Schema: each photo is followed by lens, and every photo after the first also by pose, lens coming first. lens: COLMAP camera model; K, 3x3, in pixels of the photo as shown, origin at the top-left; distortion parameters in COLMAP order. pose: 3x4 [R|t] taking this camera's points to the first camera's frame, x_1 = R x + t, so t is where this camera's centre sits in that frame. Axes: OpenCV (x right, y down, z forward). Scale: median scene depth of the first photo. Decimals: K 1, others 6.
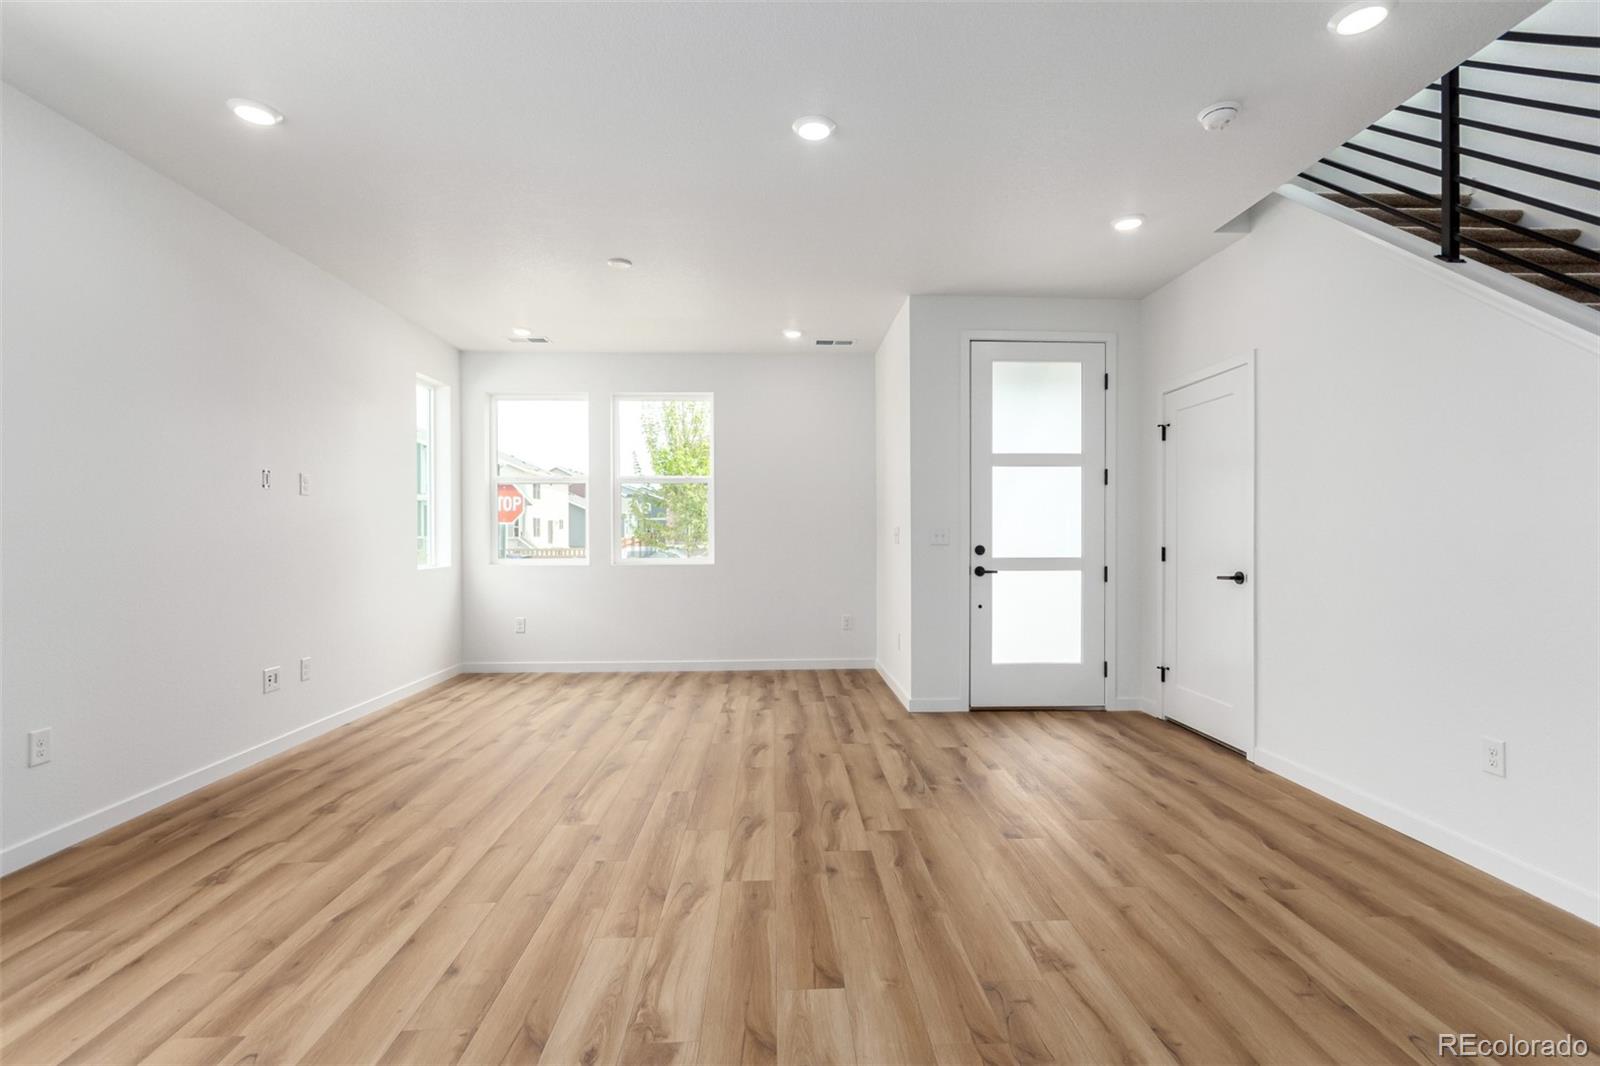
lens RADIAL K [[728.4, 0, 791.0], [0, 728.4, 537.7], [0, 0, 1]] dist [0.006797, -0.000659]
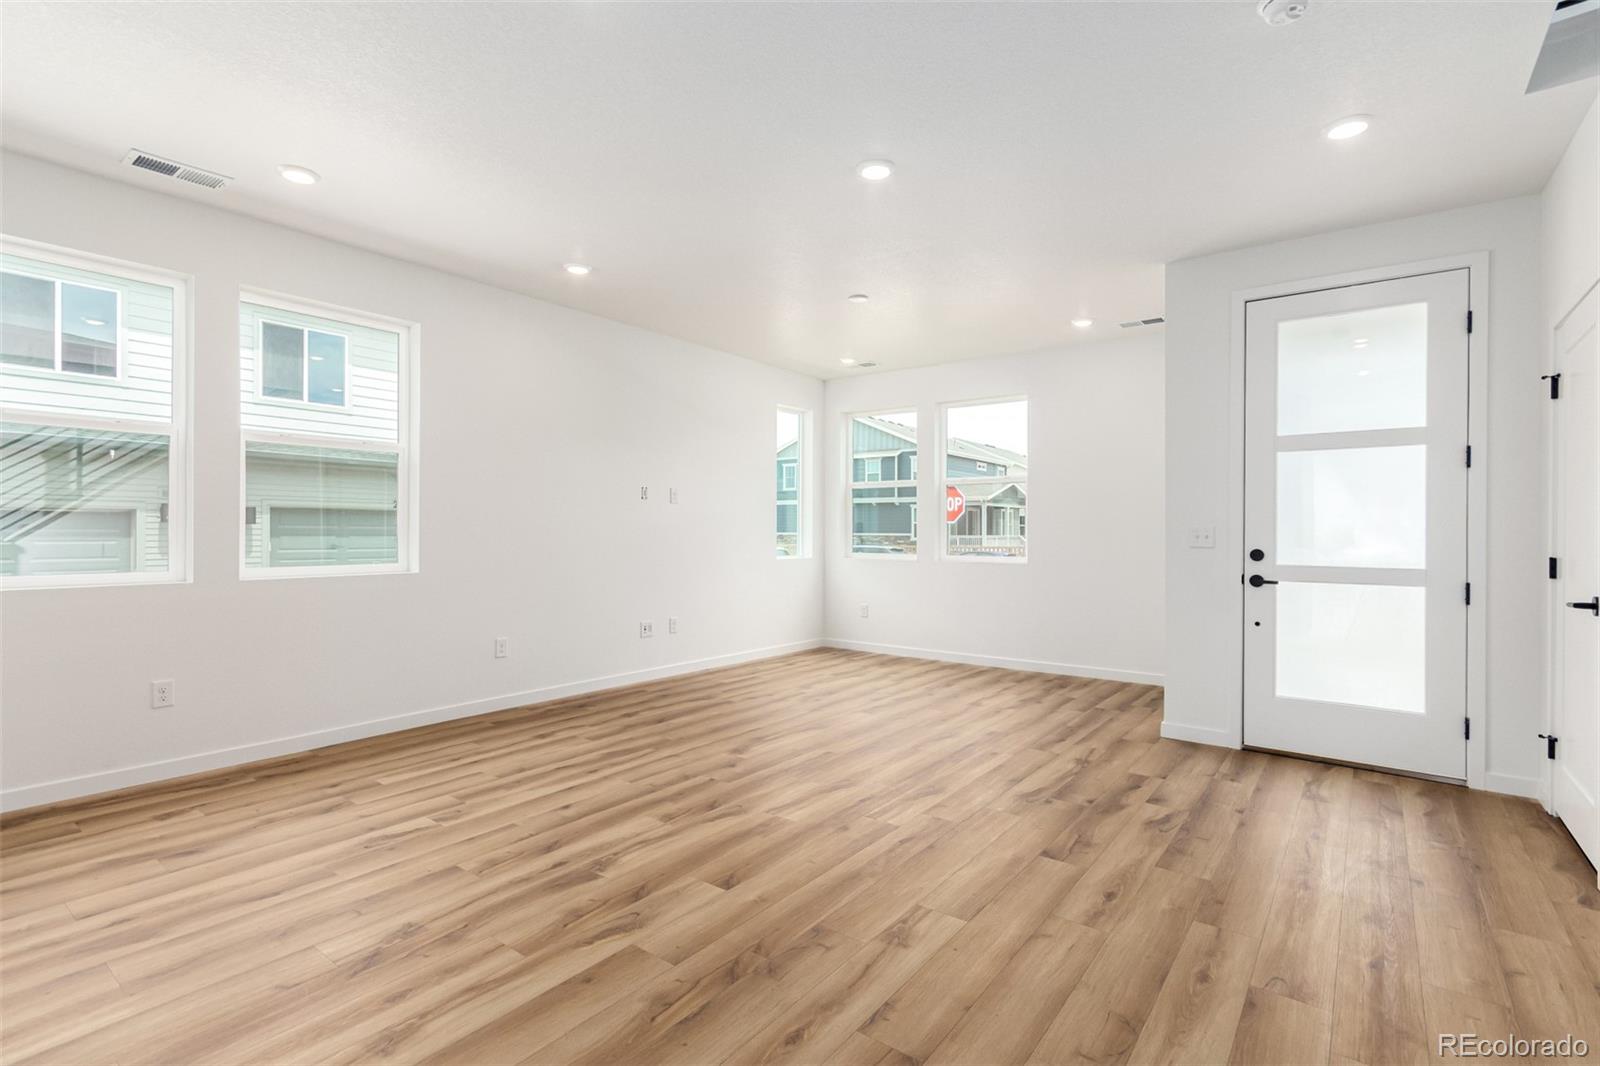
lens RADIAL K [[728.4, 0, 788.2], [0, 728.4, 530.5], [0, 0, 1]] dist [0.006797, -0.000659]
pose [[0.774603, 0.005826, -0.632421, 0.465674], [-0.010930, 0.999932, -0.004176, -0.001680], [0.632353, 0.010147, 0.774614, 0.039376]]
